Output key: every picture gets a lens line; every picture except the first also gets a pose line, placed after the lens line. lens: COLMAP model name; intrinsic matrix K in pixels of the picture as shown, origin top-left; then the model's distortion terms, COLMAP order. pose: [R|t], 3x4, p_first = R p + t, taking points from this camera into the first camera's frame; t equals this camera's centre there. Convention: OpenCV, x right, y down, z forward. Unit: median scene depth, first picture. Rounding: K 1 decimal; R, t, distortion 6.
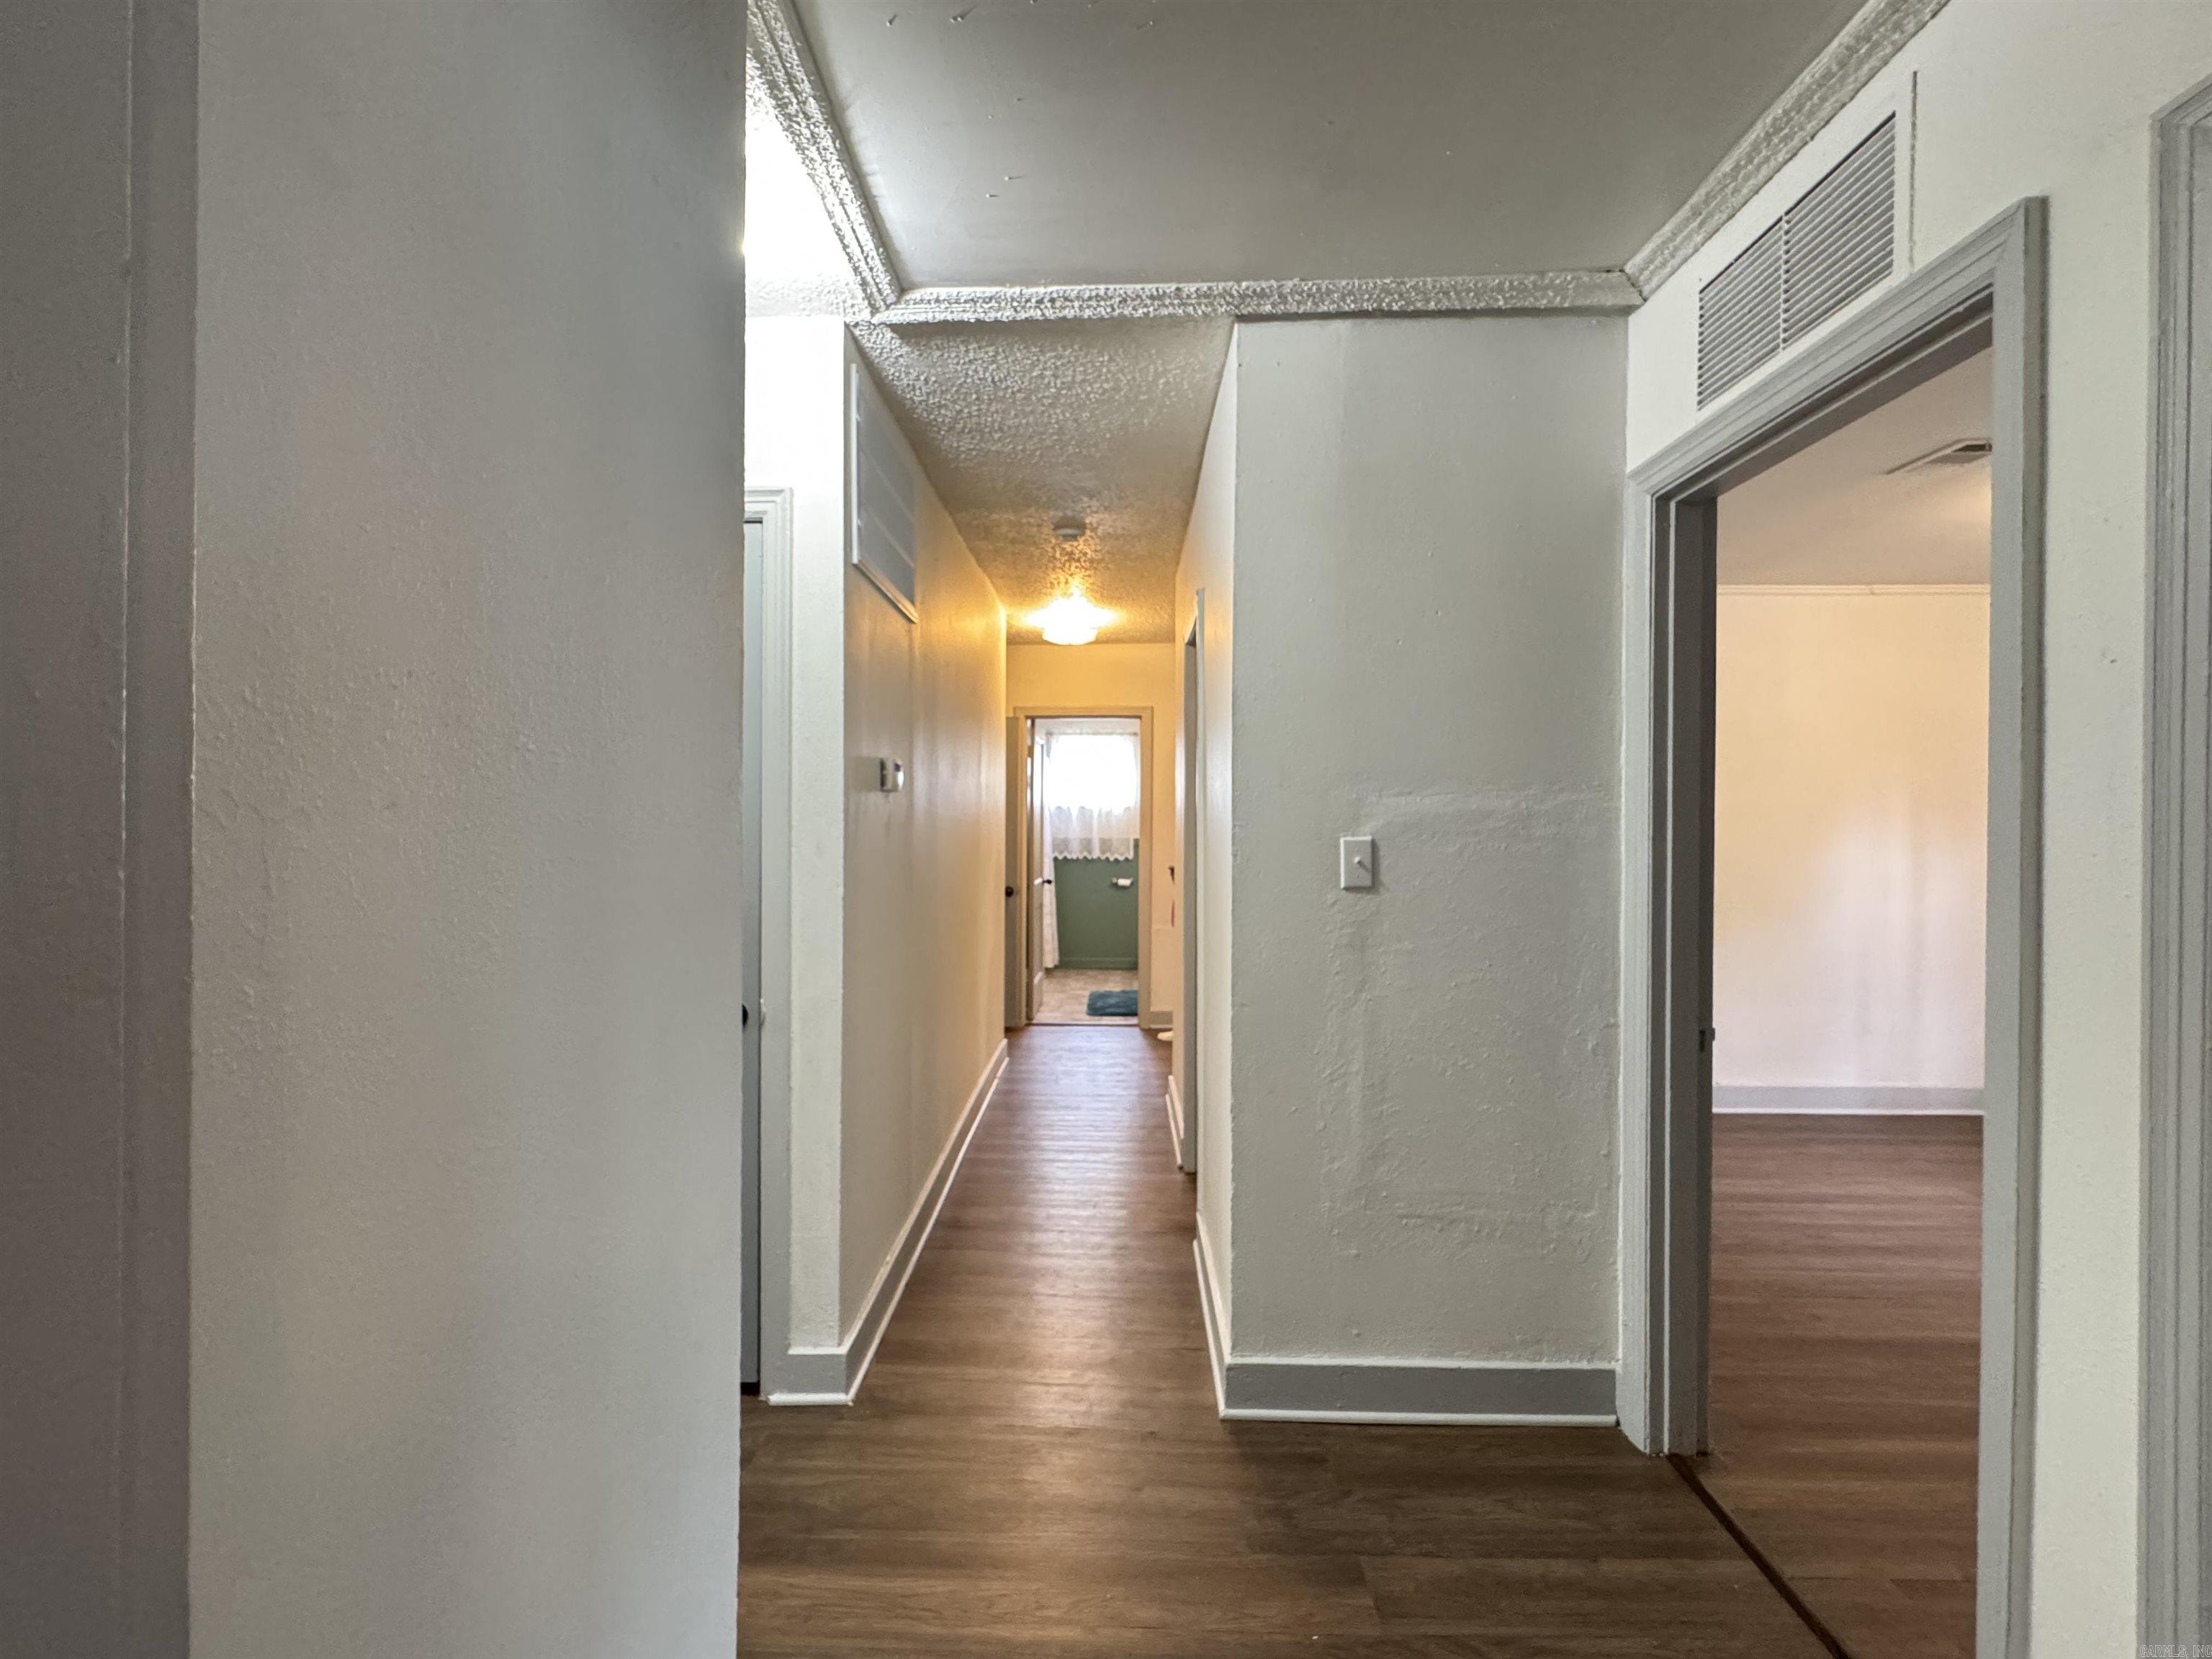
lens RADIAL K [[976.0, 0, 1106.0], [0, 976.0, 829.5], [0, 0, 1]] dist [-0.002894, -0.000455]
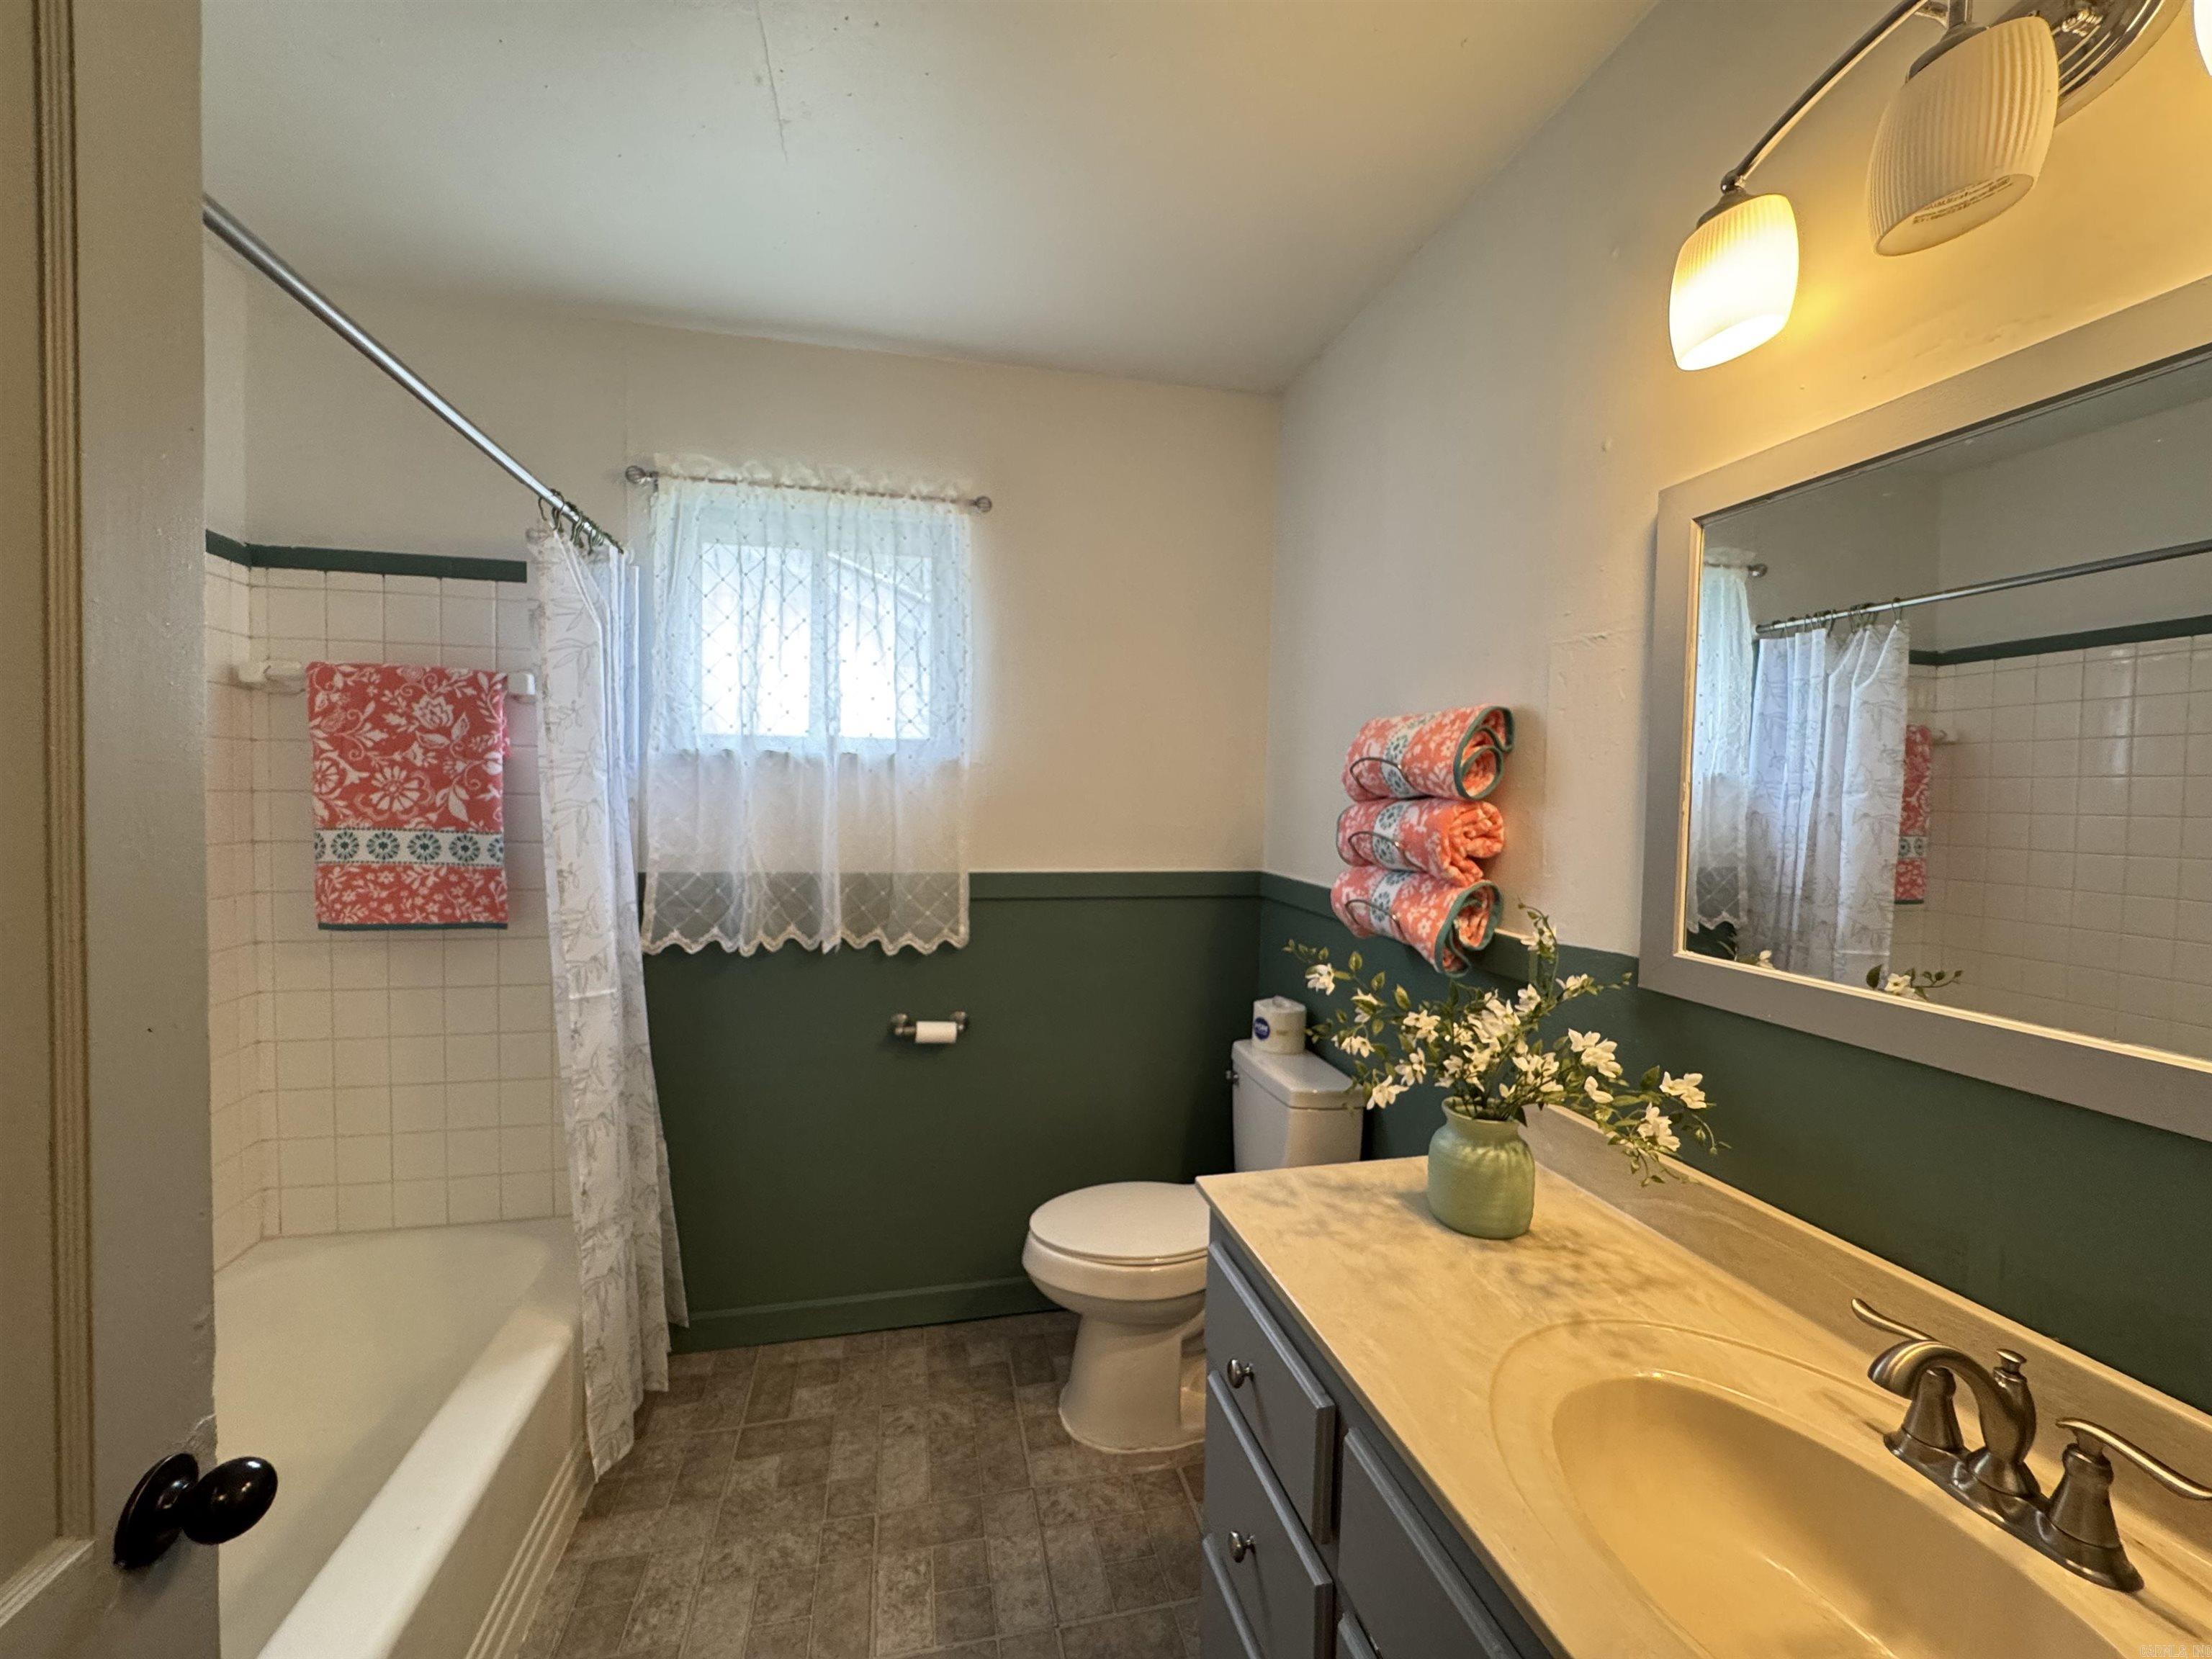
lens RADIAL K [[894.3, 0, 1106.0], [0, 894.3, 829.5], [0, 0, 1]] dist [-0.000769, -0.000179]
pose [[0.968966, 0.004738, 0.247148, 0.002346], [-0.017042, 0.998718, 0.047670, -0.019013], [-0.246606, -0.050403, 0.967804, 0.809968]]
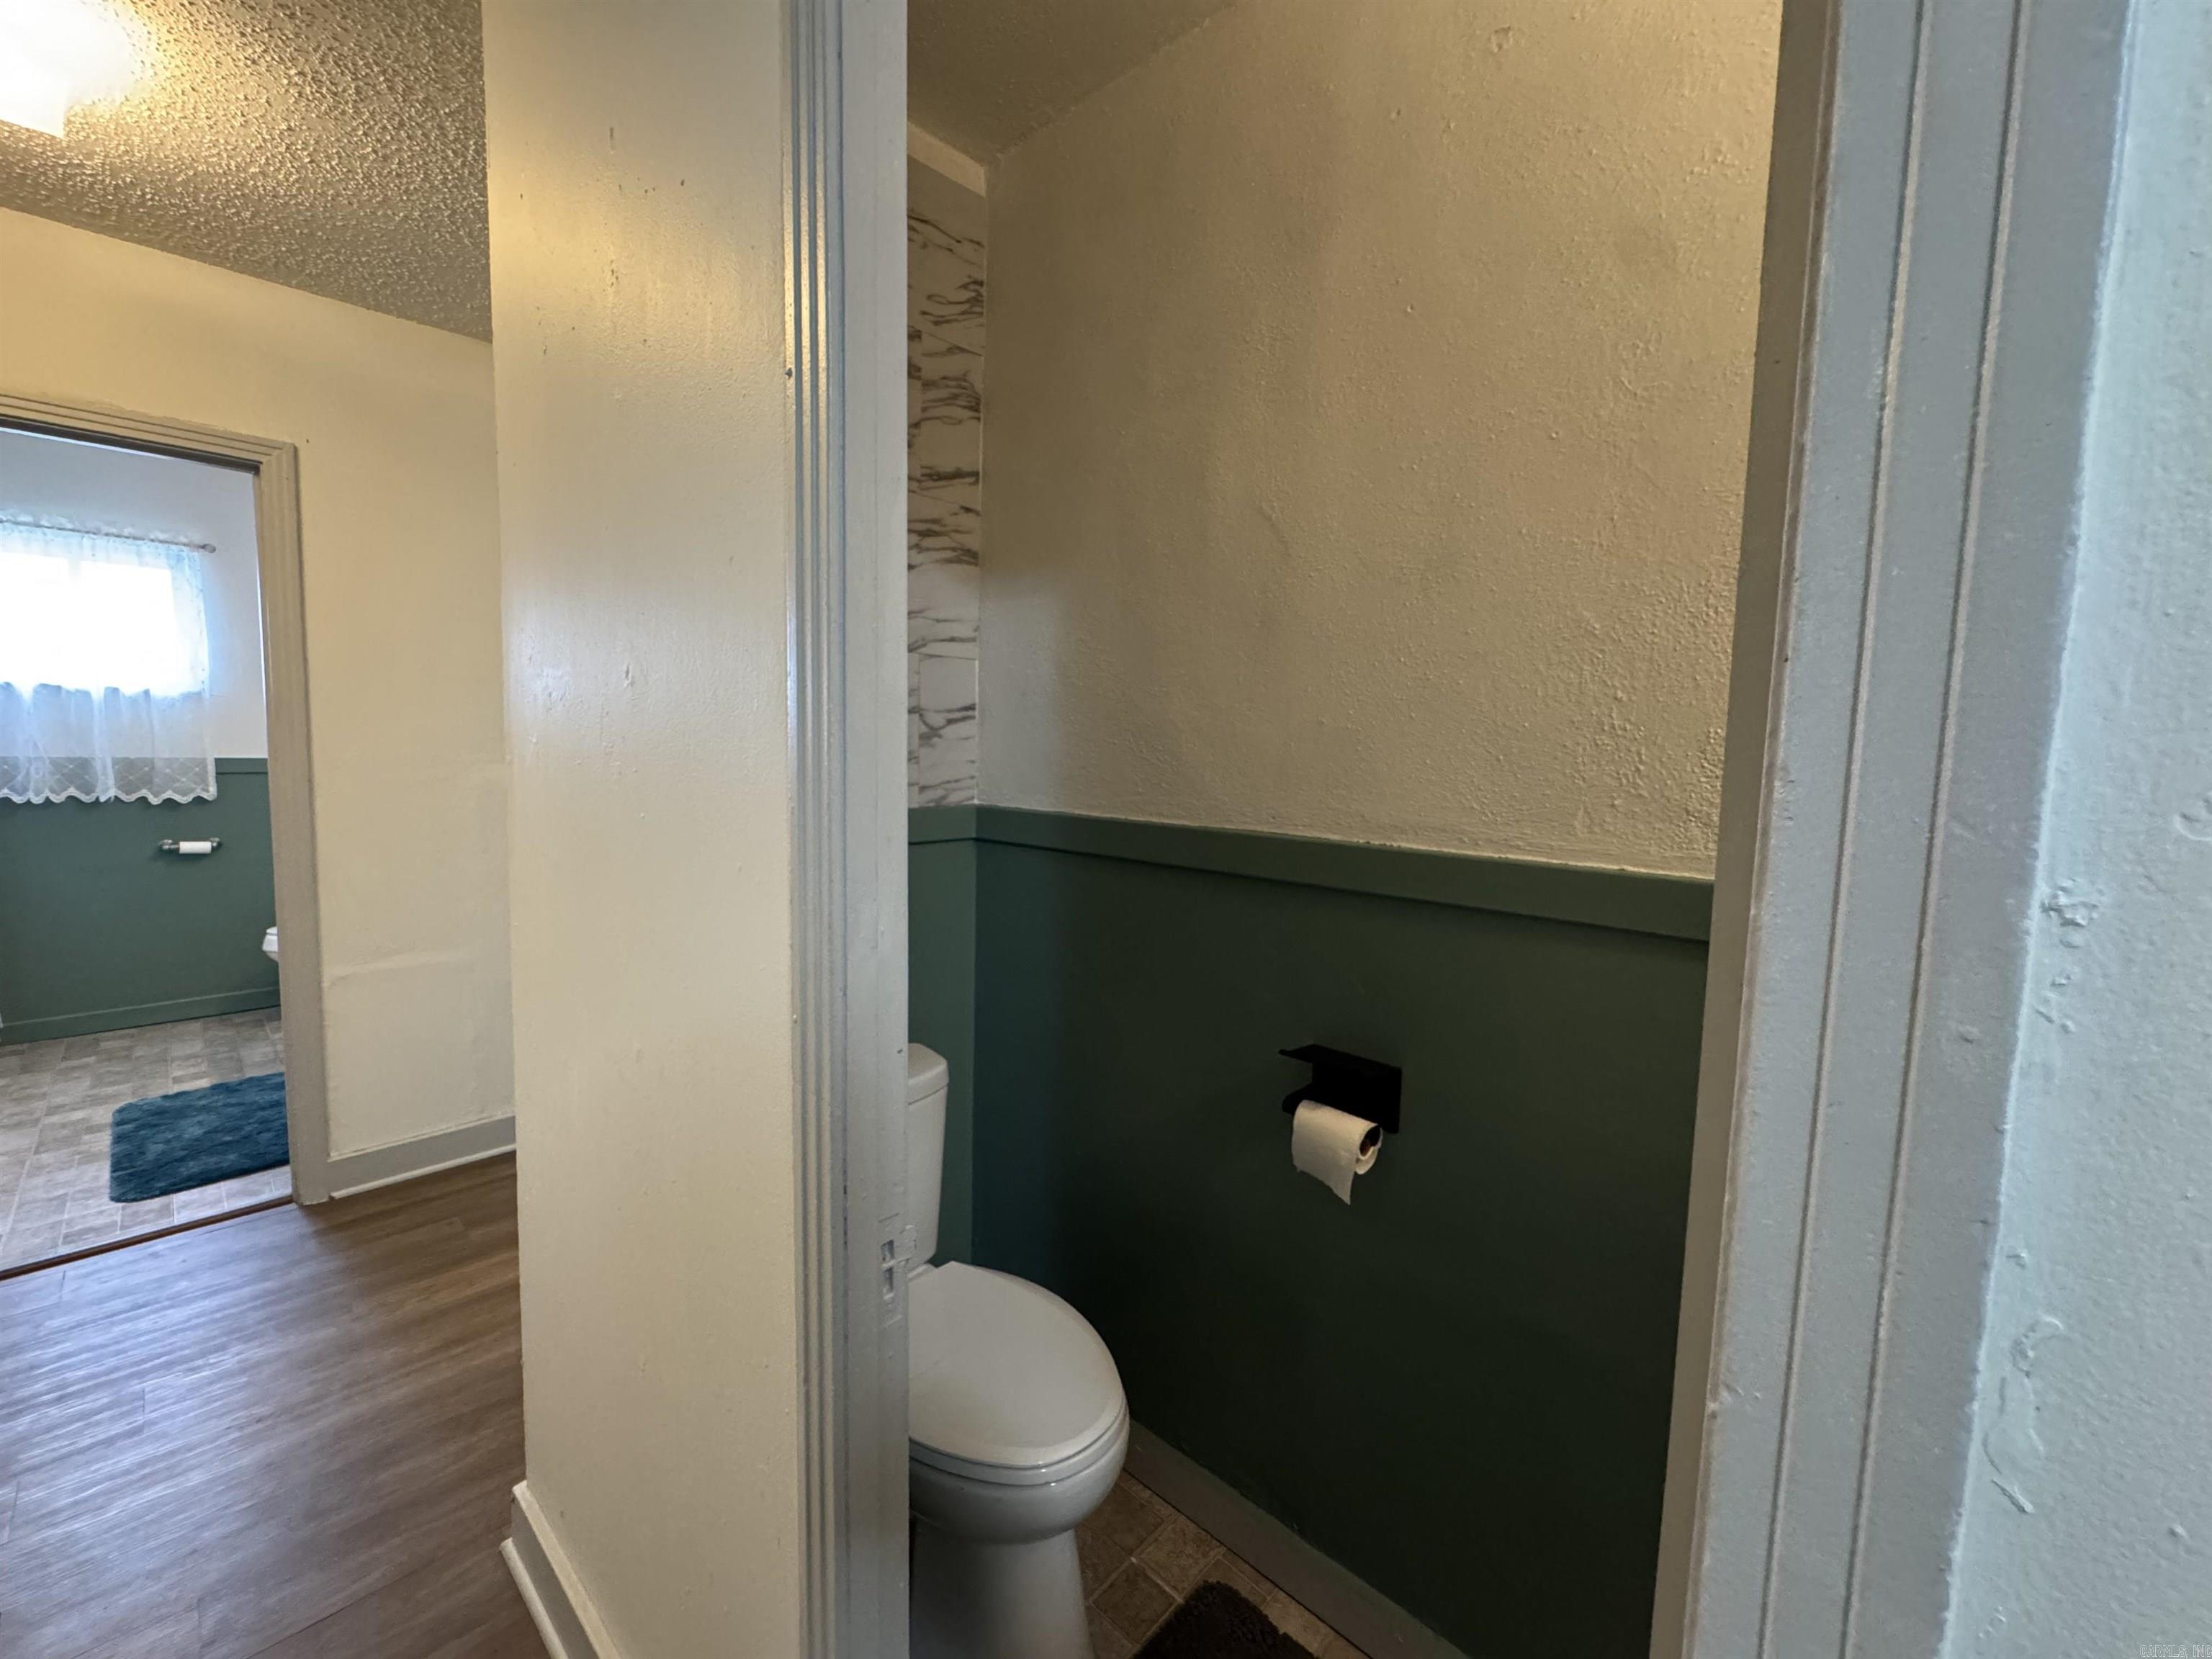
lens RADIAL K [[894.3, 0, 1106.0], [0, 894.3, 829.5], [0, 0, 1]] dist [-0.000769, -0.000179]
pose [[0.668245, -0.051536, 0.742154, -0.009585], [-0.019446, 0.996047, 0.086676, -0.003908], [-0.743687, -0.072353, 0.664602, 0.382334]]
